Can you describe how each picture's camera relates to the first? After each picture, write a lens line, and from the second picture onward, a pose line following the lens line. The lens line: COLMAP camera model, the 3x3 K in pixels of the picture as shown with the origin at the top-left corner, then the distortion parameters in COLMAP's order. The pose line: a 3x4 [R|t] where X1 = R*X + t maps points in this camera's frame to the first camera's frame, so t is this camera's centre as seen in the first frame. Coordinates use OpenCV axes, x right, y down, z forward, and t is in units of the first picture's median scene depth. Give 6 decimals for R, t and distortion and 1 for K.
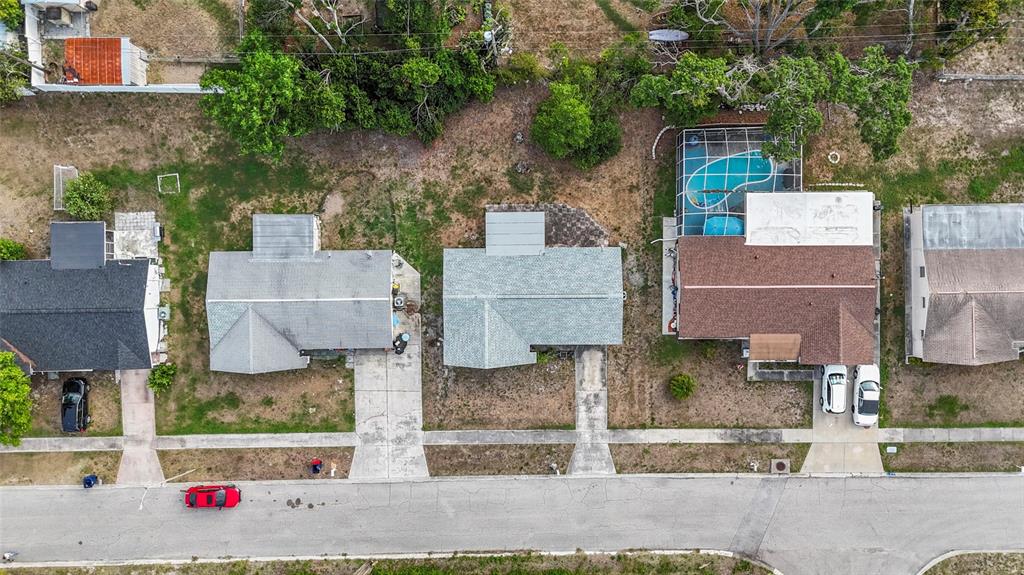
lens RADIAL K [[747.8, 0, 512.0], [0, 747.8, 287.5], [0, 0, 1]] dist [0.087130, -0.088634]
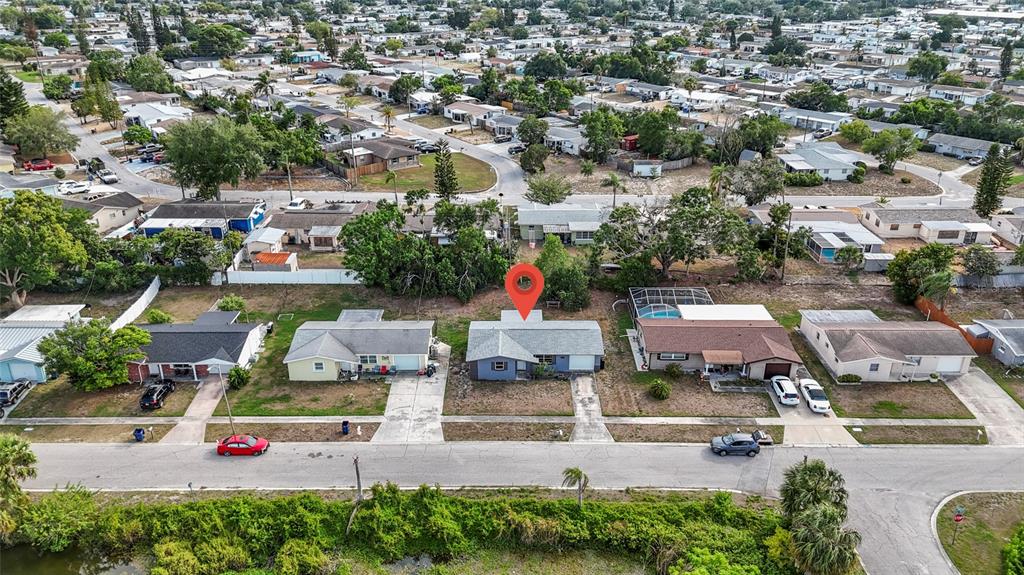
lens RADIAL K [[747.8, 0, 512.0], [0, 747.8, 287.5], [0, 0, 1]] dist [0.087130, -0.088634]
pose [[0.999970, 0.002960, -0.007218, -0.003731], [-0.007799, 0.404847, -0.914351, 1.161822], [0.000216, 0.914380, 0.404857, 0.354909]]
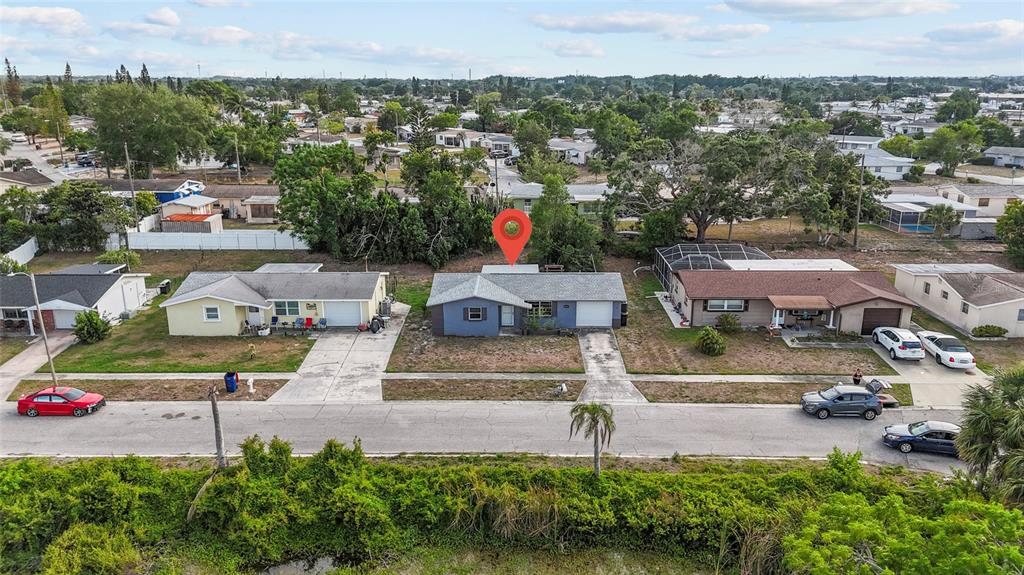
lens RADIAL K [[747.8, 0, 512.0], [0, 747.8, 287.5], [0, 0, 1]] dist [0.087130, -0.088634]
pose [[0.999867, 0.001424, -0.016274, 0.022719], [-0.016055, 0.269494, -0.962868, 0.898535], [0.003015, 0.963001, 0.269481, 0.712064]]
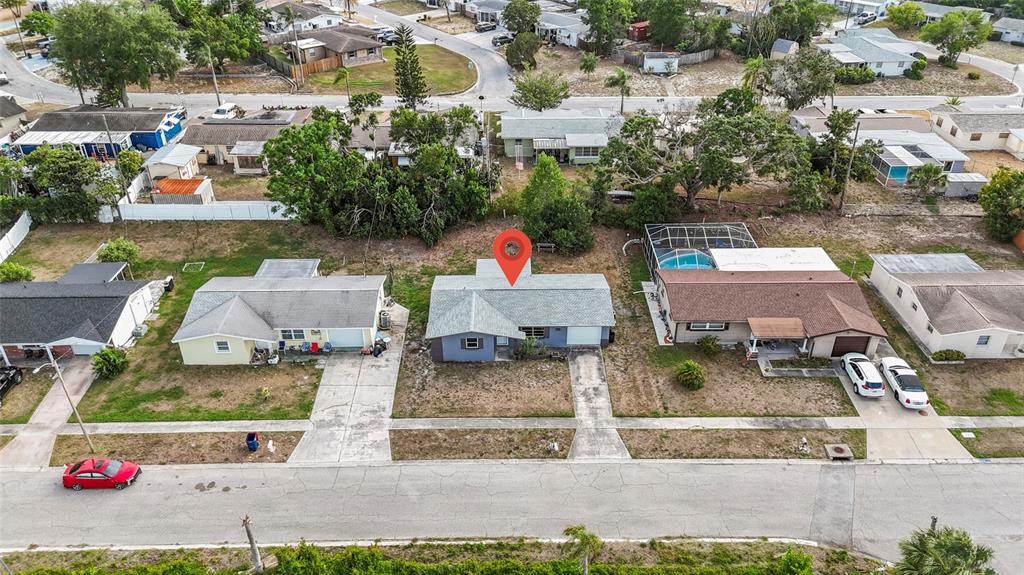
lens RADIAL K [[747.8, 0, 512.0], [0, 747.8, 287.5], [0, 0, 1]] dist [0.087130, -0.088634]
pose [[0.999992, -0.004008, 0.000883, 0.014703], [0.002840, 0.520496, -0.853860, 0.824638], [0.002963, 0.853855, 0.520503, 0.444769]]
